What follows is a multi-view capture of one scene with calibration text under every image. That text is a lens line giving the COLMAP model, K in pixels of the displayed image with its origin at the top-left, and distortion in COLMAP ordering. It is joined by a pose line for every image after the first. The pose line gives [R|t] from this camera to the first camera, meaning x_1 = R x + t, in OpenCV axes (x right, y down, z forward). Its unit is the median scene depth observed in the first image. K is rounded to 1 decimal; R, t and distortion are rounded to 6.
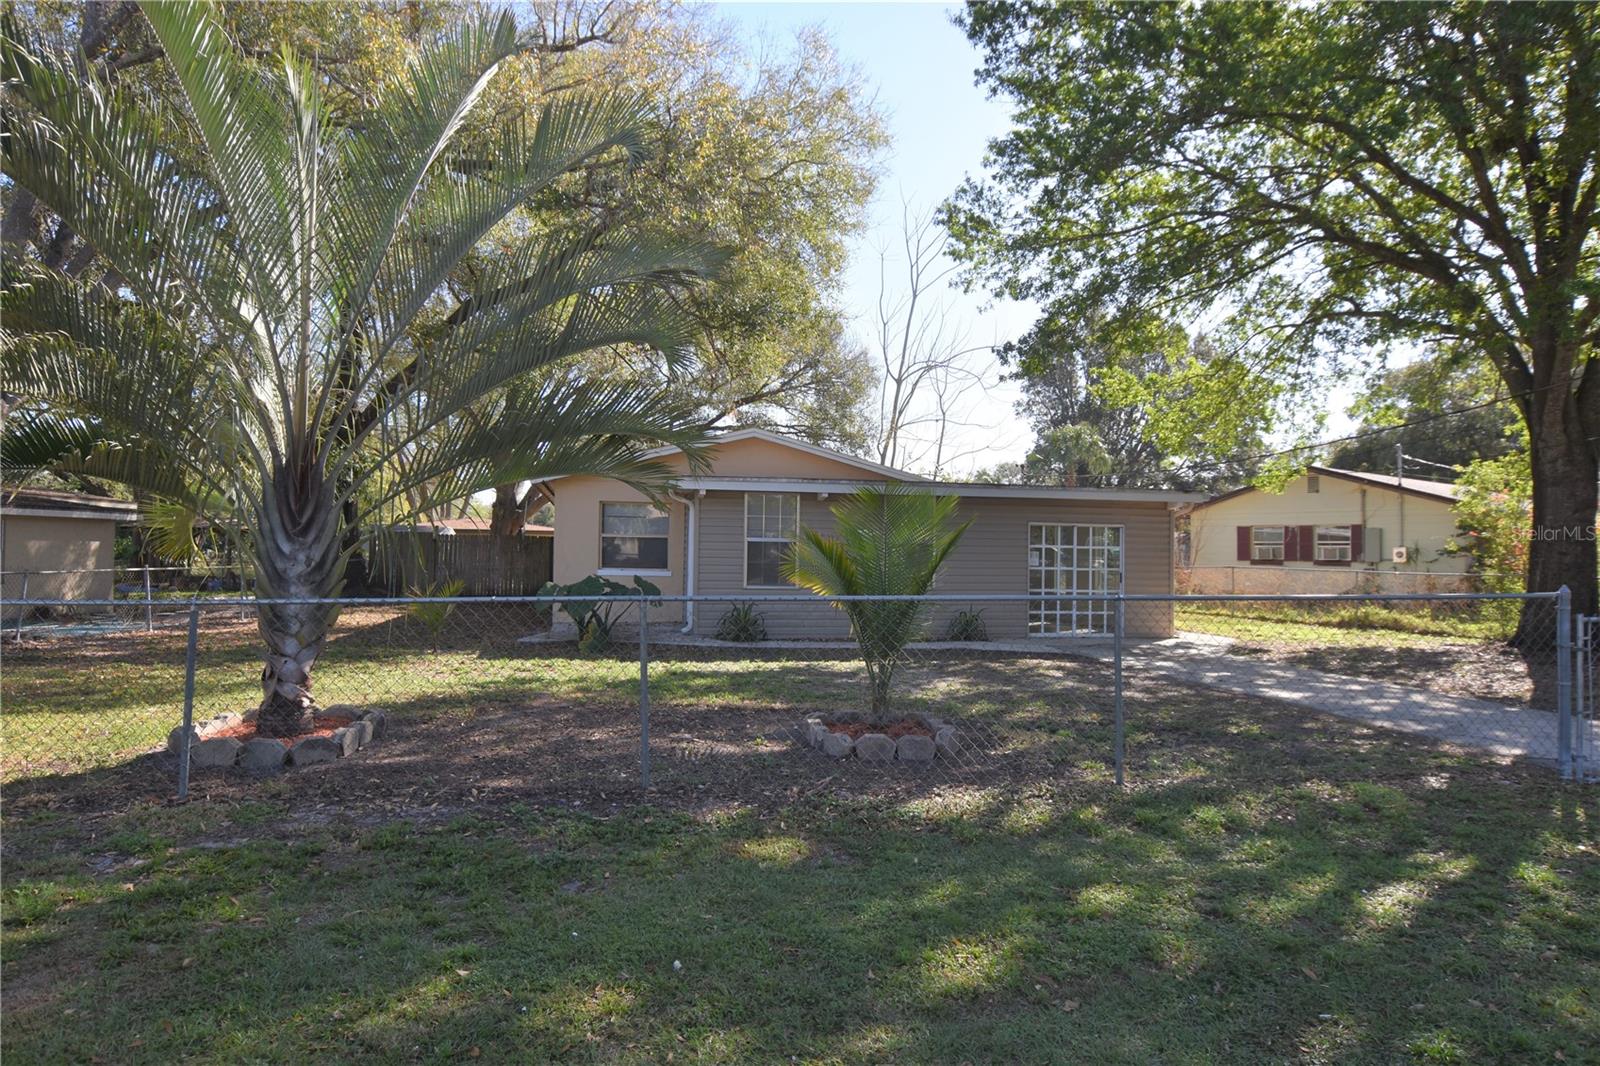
lens RADIAL K [[968.8, 0, 797.7], [0, 968.8, 530.4], [0, 0, 1]] dist [-0.003280, 0.011033]
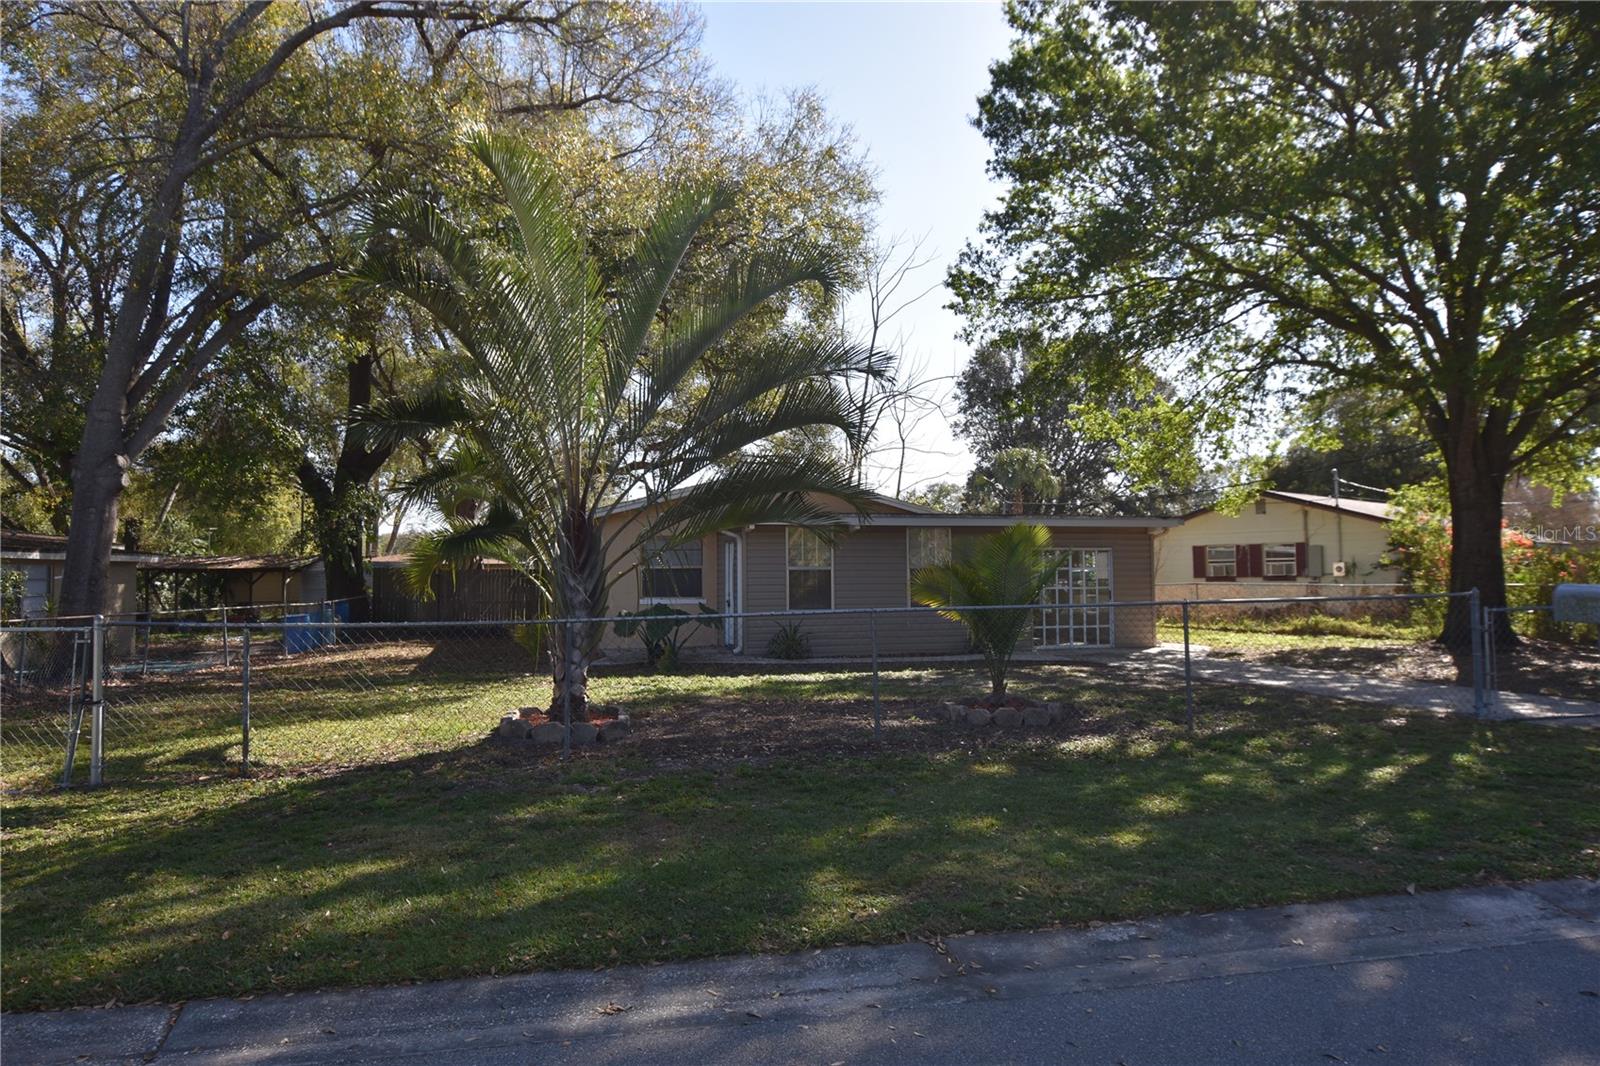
lens RADIAL K [[1033.4, 0, 796.0], [0, 1033.4, 531.1], [0, 0, 1]] dist [0.008087, 0.001267]
pose [[0.996206, -0.018967, 0.084929, -0.122469], [0.021028, 0.999504, -0.023439, -0.004482], [-0.084442, 0.025136, 0.996111, -0.160214]]
